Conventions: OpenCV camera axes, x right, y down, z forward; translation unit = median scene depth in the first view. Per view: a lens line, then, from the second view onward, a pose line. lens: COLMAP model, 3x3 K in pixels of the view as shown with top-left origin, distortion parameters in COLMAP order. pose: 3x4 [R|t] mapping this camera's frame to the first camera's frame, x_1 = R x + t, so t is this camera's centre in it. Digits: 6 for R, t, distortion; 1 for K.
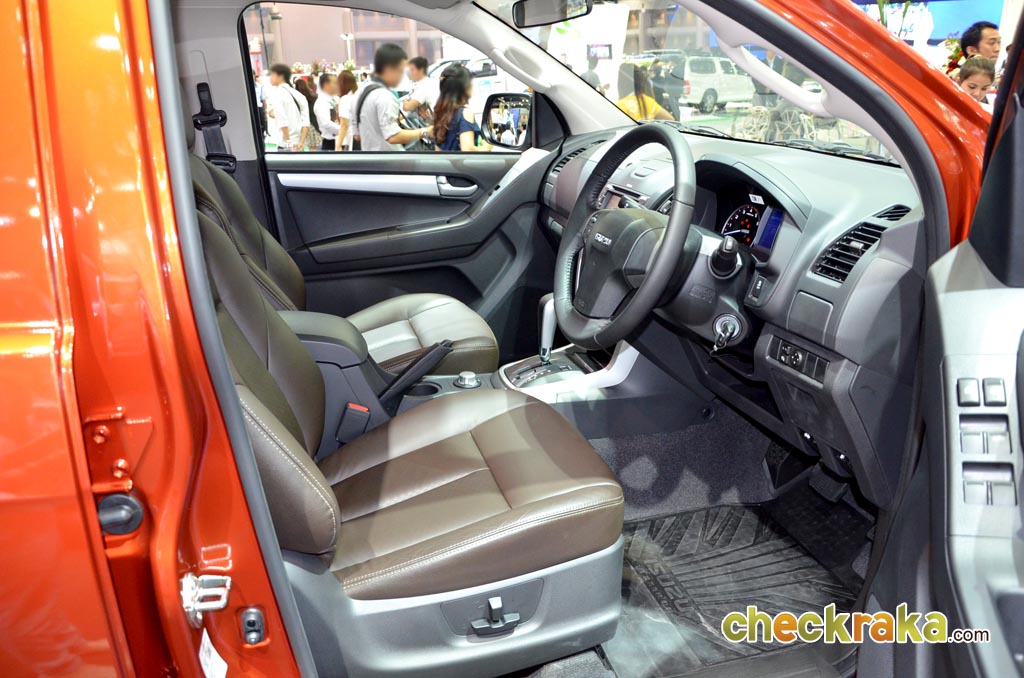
lens RADIAL K [[781.4, 0, 512.3], [0, 781.4, 355.6], [0, 0, 1]] dist [-0.148710, 0.071855]
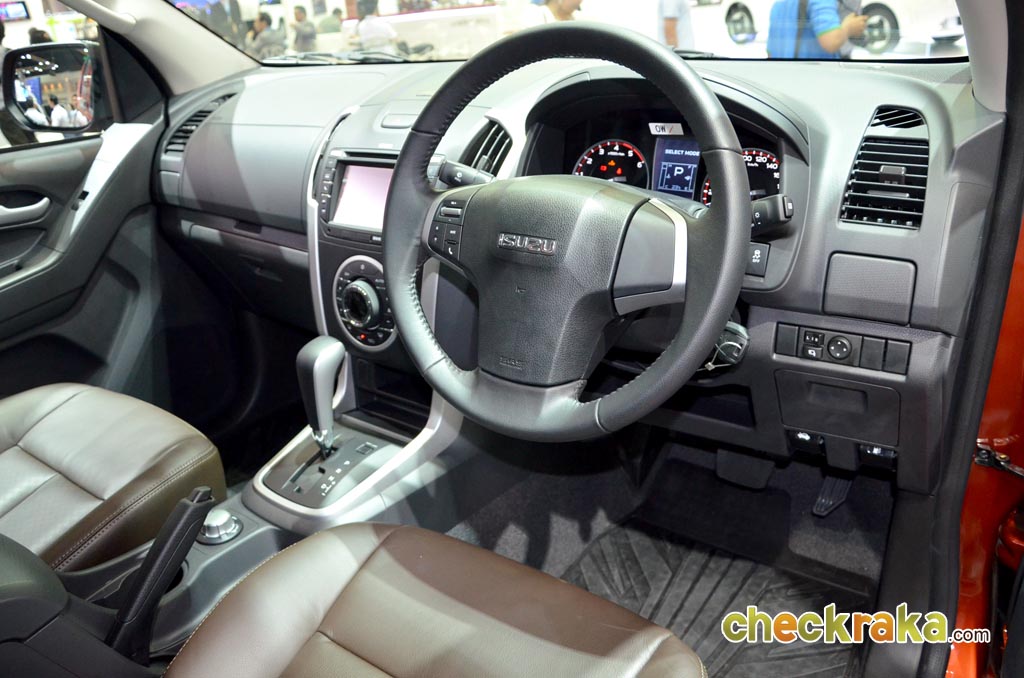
lens RADIAL K [[781.4, 0, 512.3], [0, 781.4, 355.6], [0, 0, 1]] dist [-0.148710, 0.071855]
pose [[0.780884, -0.309504, 0.542612, -0.119311], [0.272895, 0.950378, 0.149364, -0.088761], [-0.561915, 0.031440, 0.826597, 0.309168]]
